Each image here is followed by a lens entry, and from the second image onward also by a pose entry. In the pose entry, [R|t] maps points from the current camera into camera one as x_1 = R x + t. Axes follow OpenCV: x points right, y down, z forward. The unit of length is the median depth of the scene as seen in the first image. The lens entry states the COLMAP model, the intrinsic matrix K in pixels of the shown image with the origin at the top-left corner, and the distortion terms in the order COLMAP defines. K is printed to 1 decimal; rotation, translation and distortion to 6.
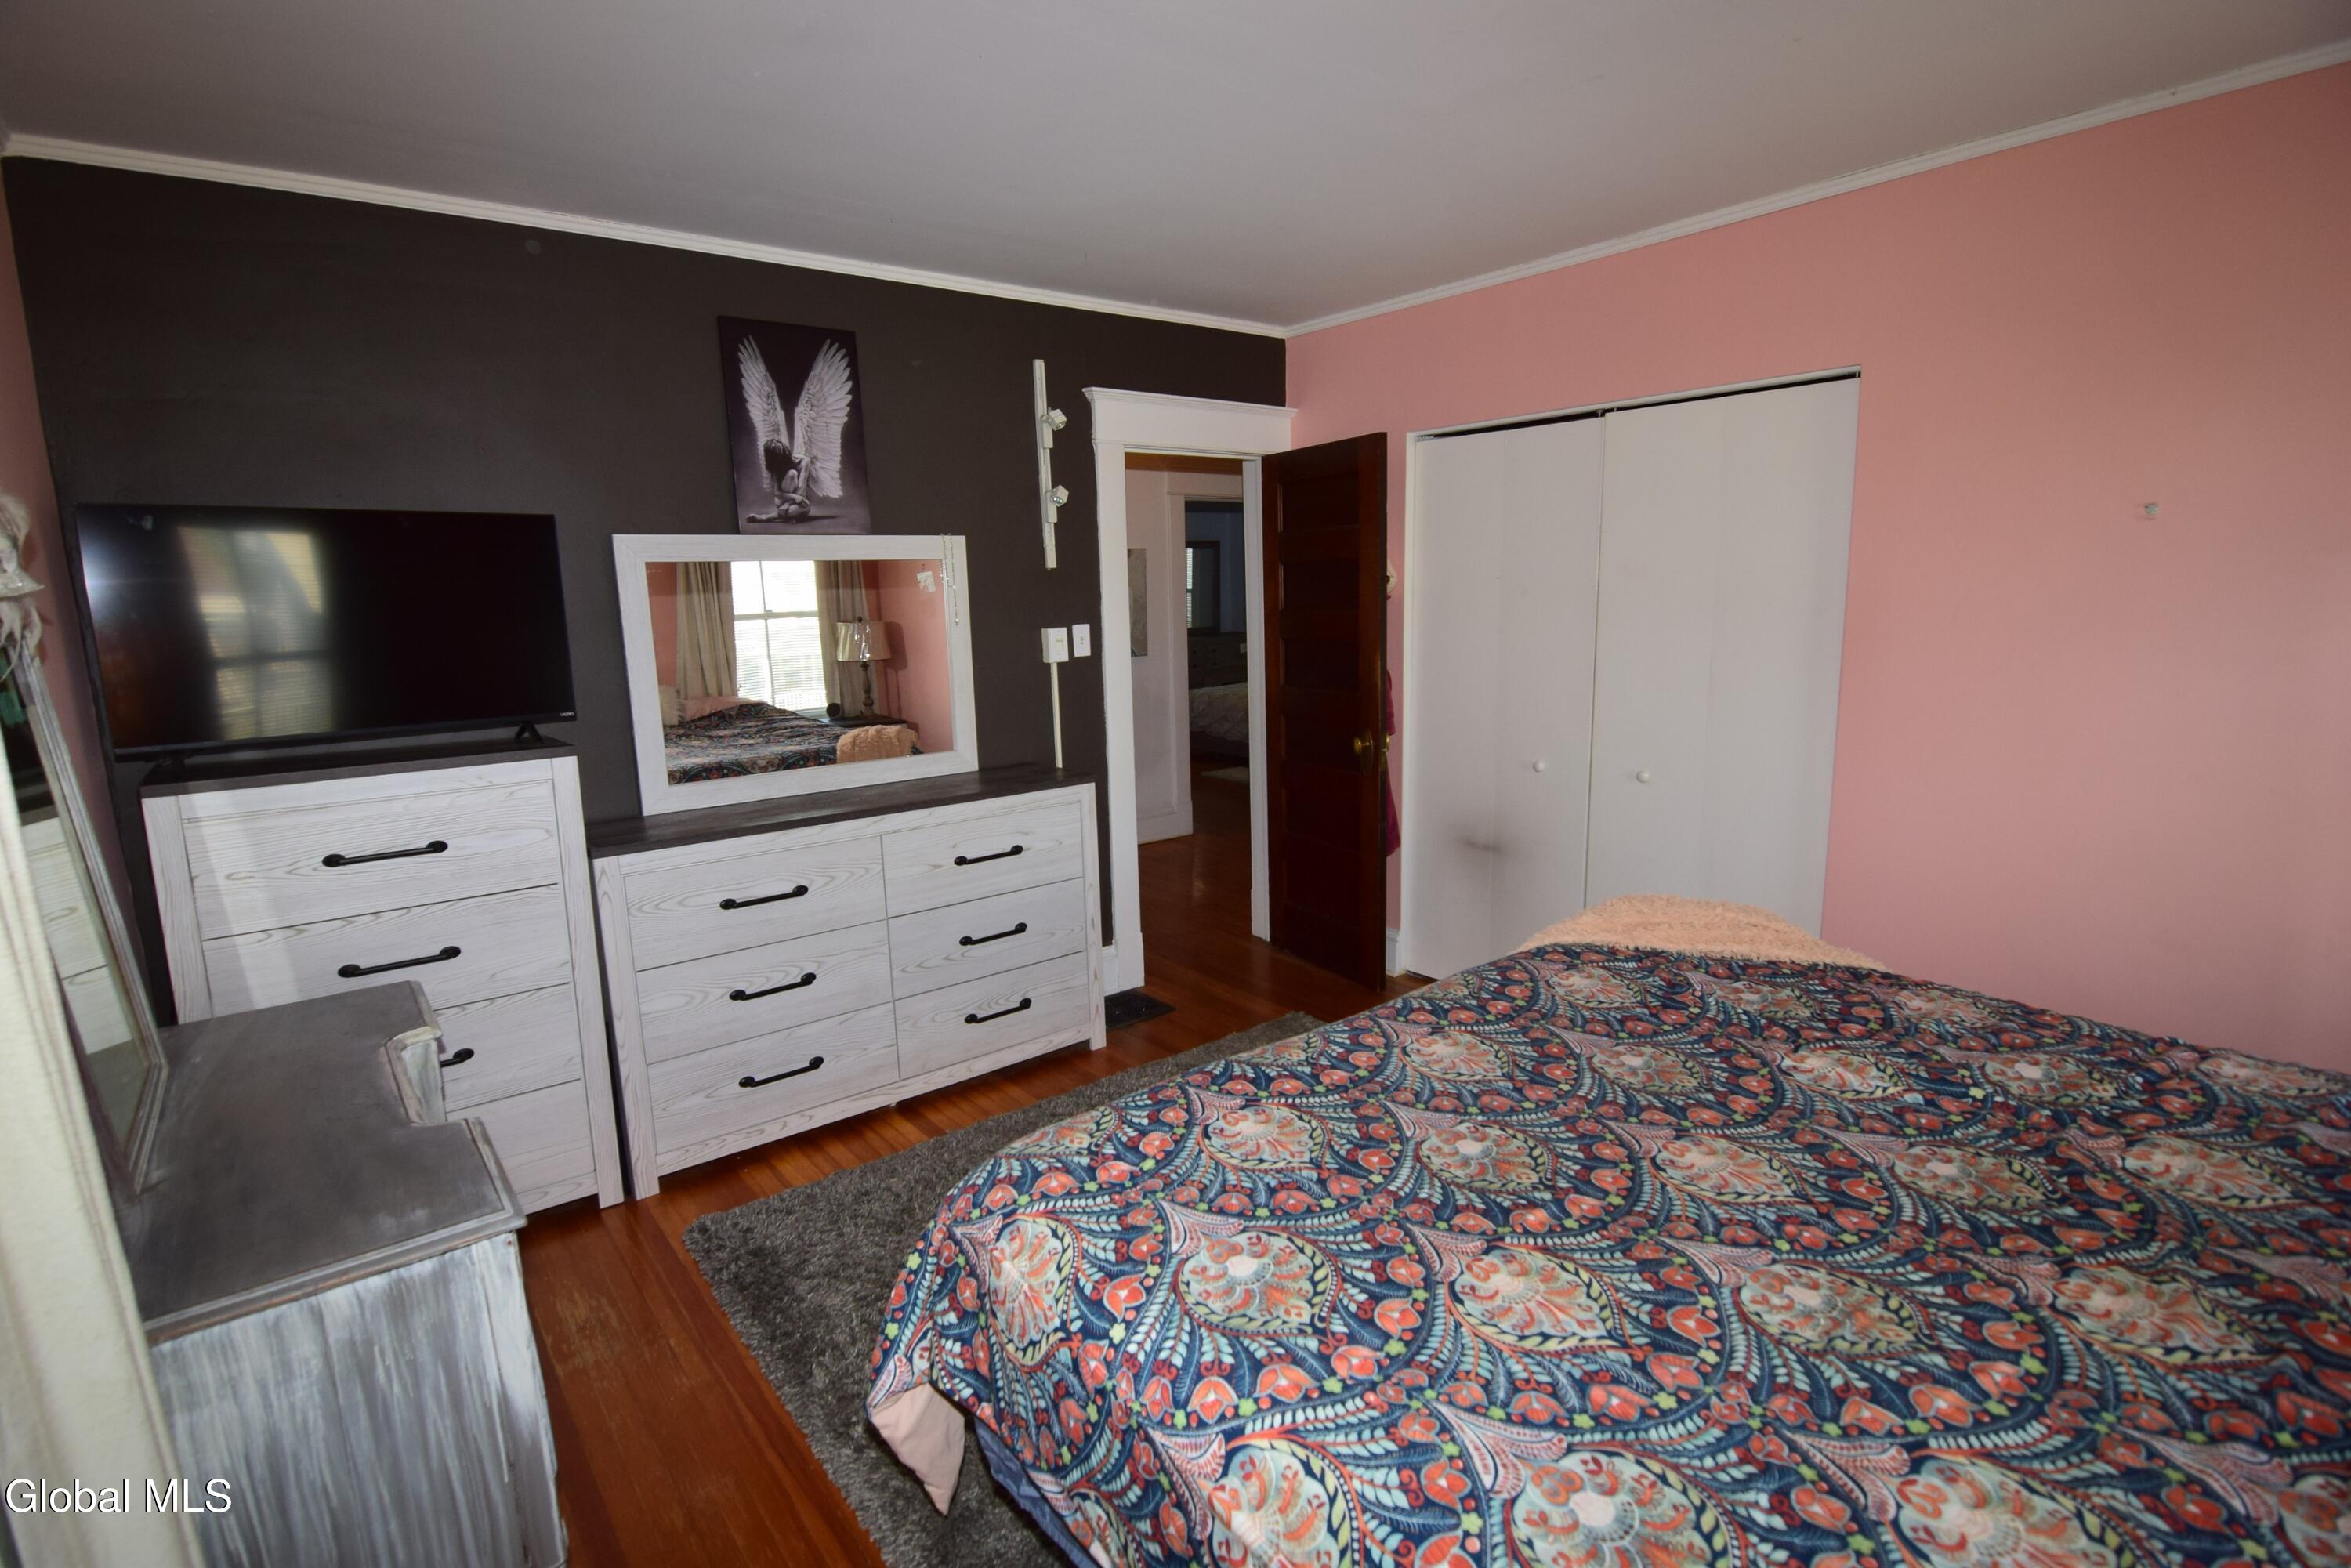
lens RADIAL K [[1136.3, 0, 1173.5], [0, 1136.3, 784.6], [0, 0, 1]] dist [-0.009865, -0.007823]
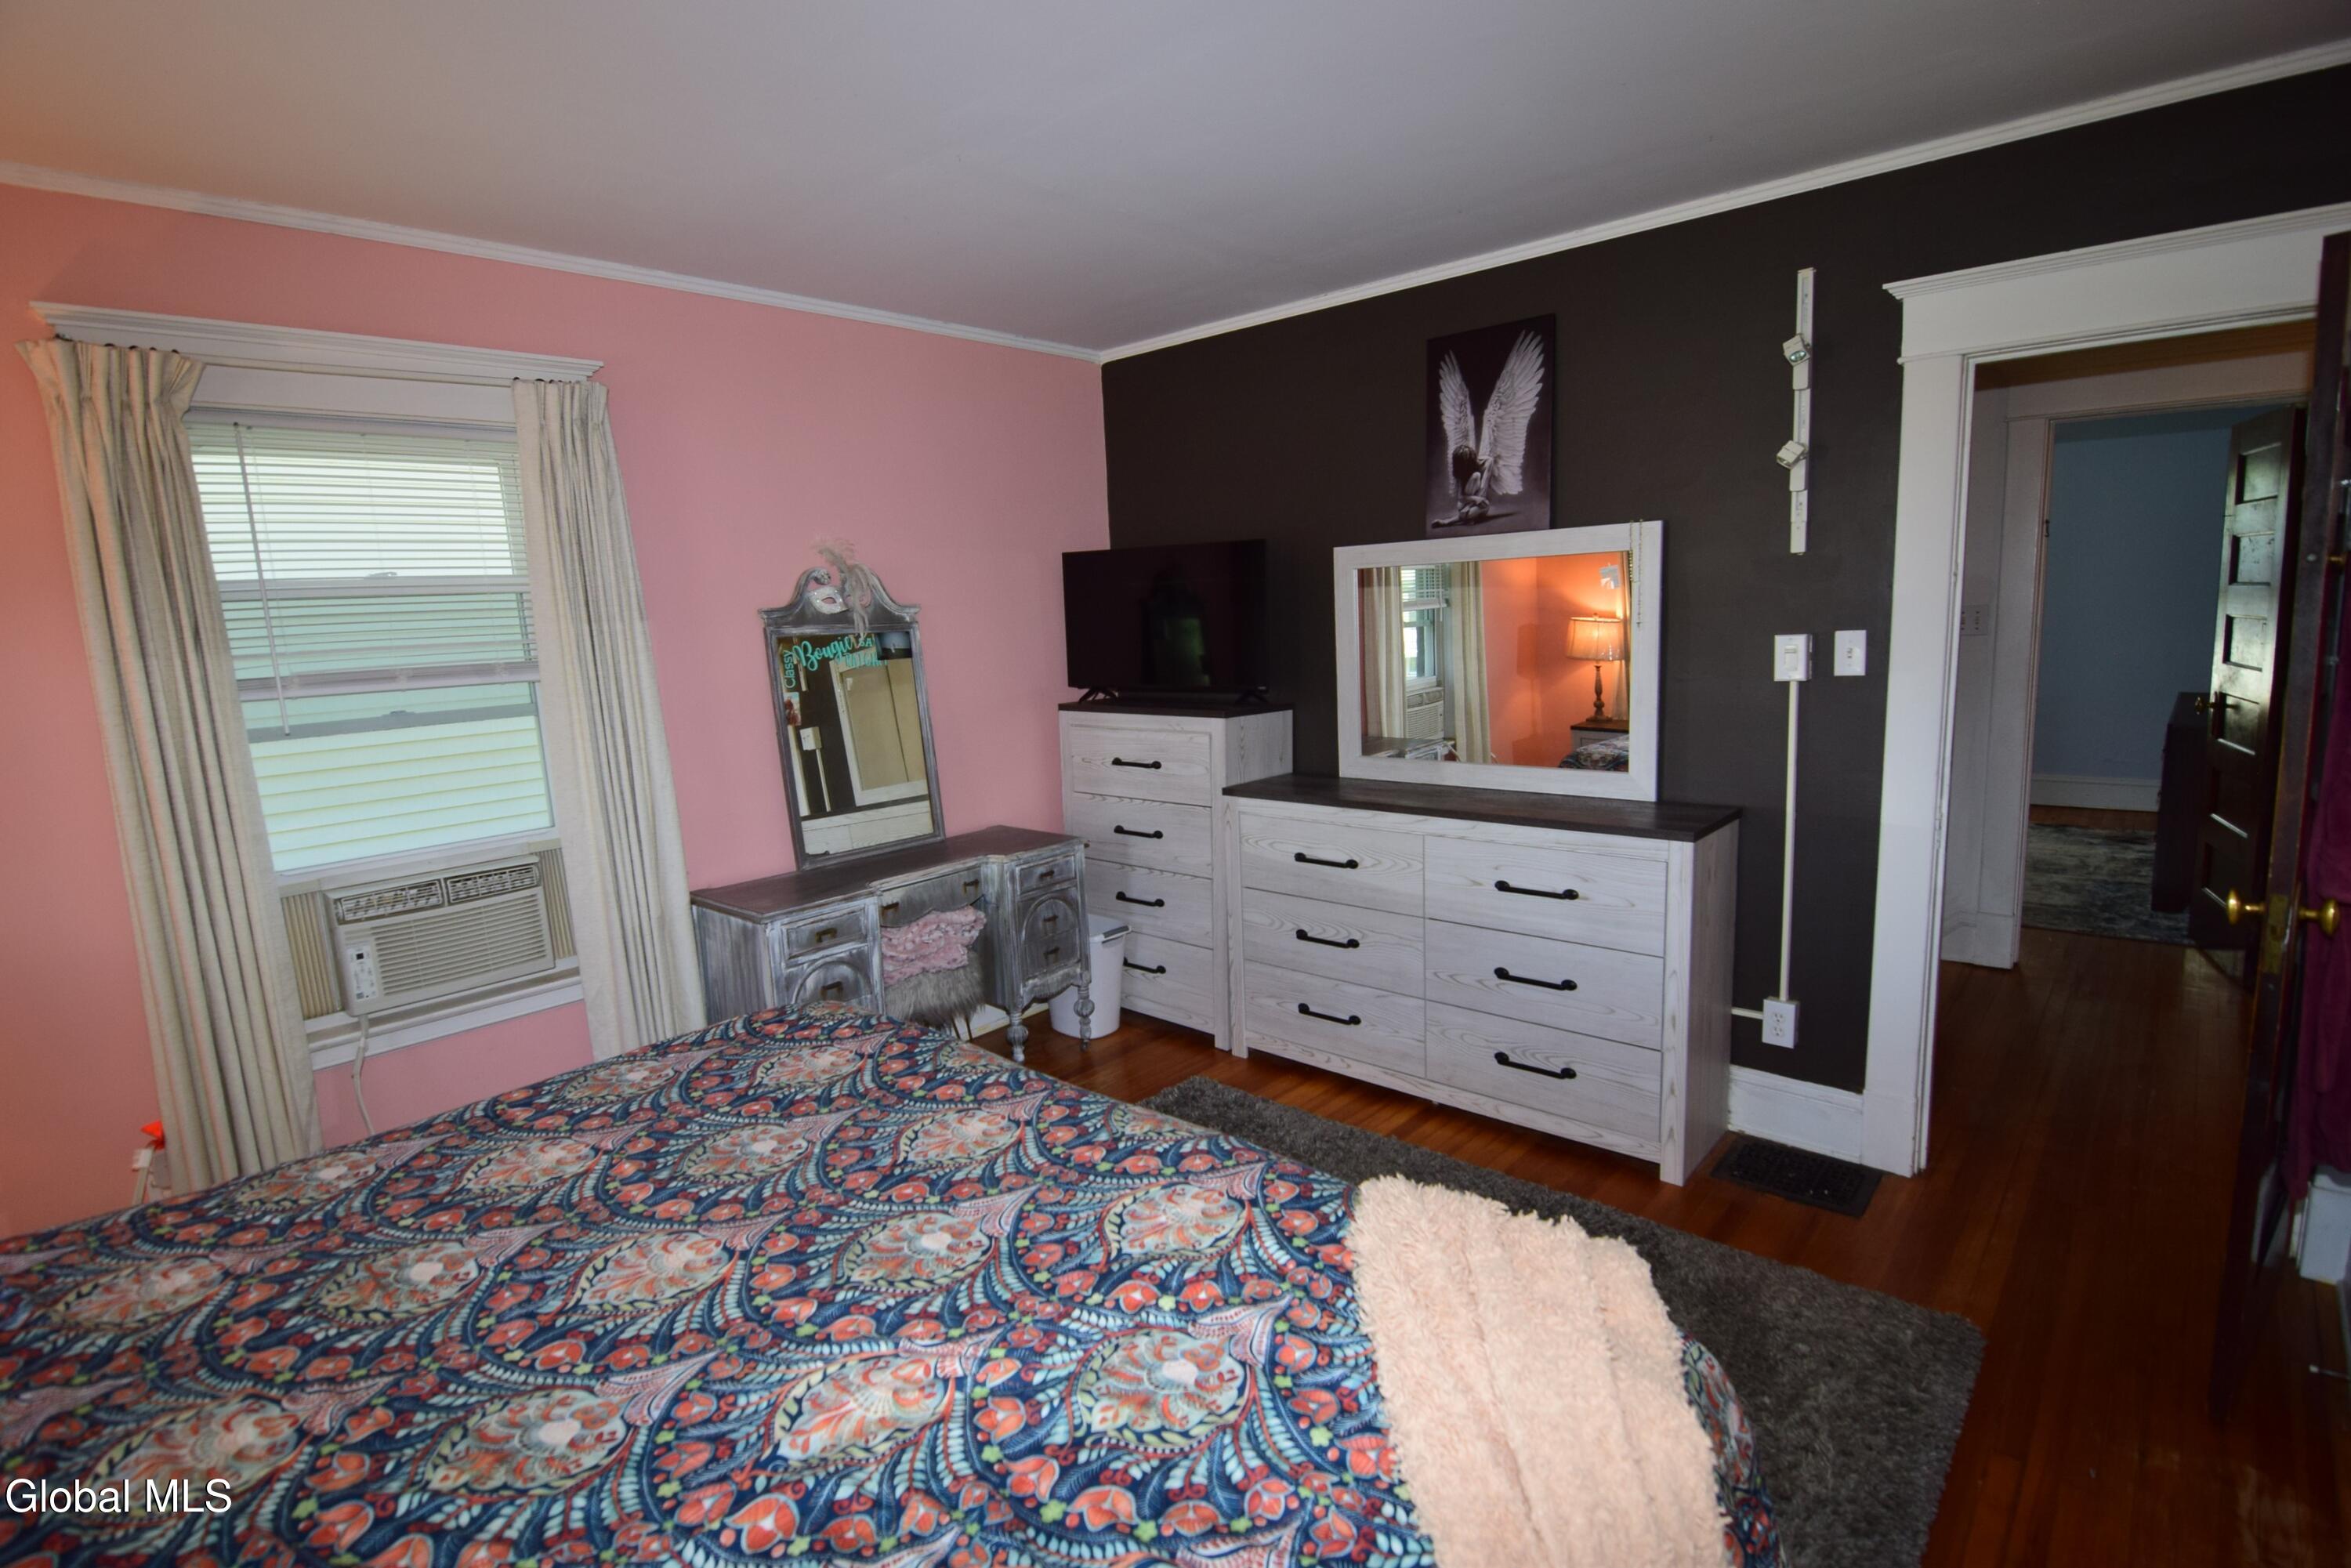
lens RADIAL K [[1136.3, 0, 1173.5], [0, 1136.3, 784.6], [0, 0, 1]] dist [-0.009865, -0.007823]
pose [[0.164176, 0.171340, -0.971436, 0.675676], [-0.130235, 0.979943, 0.150831, -0.122157], [0.977796, 0.101752, 0.183198, 0.583851]]
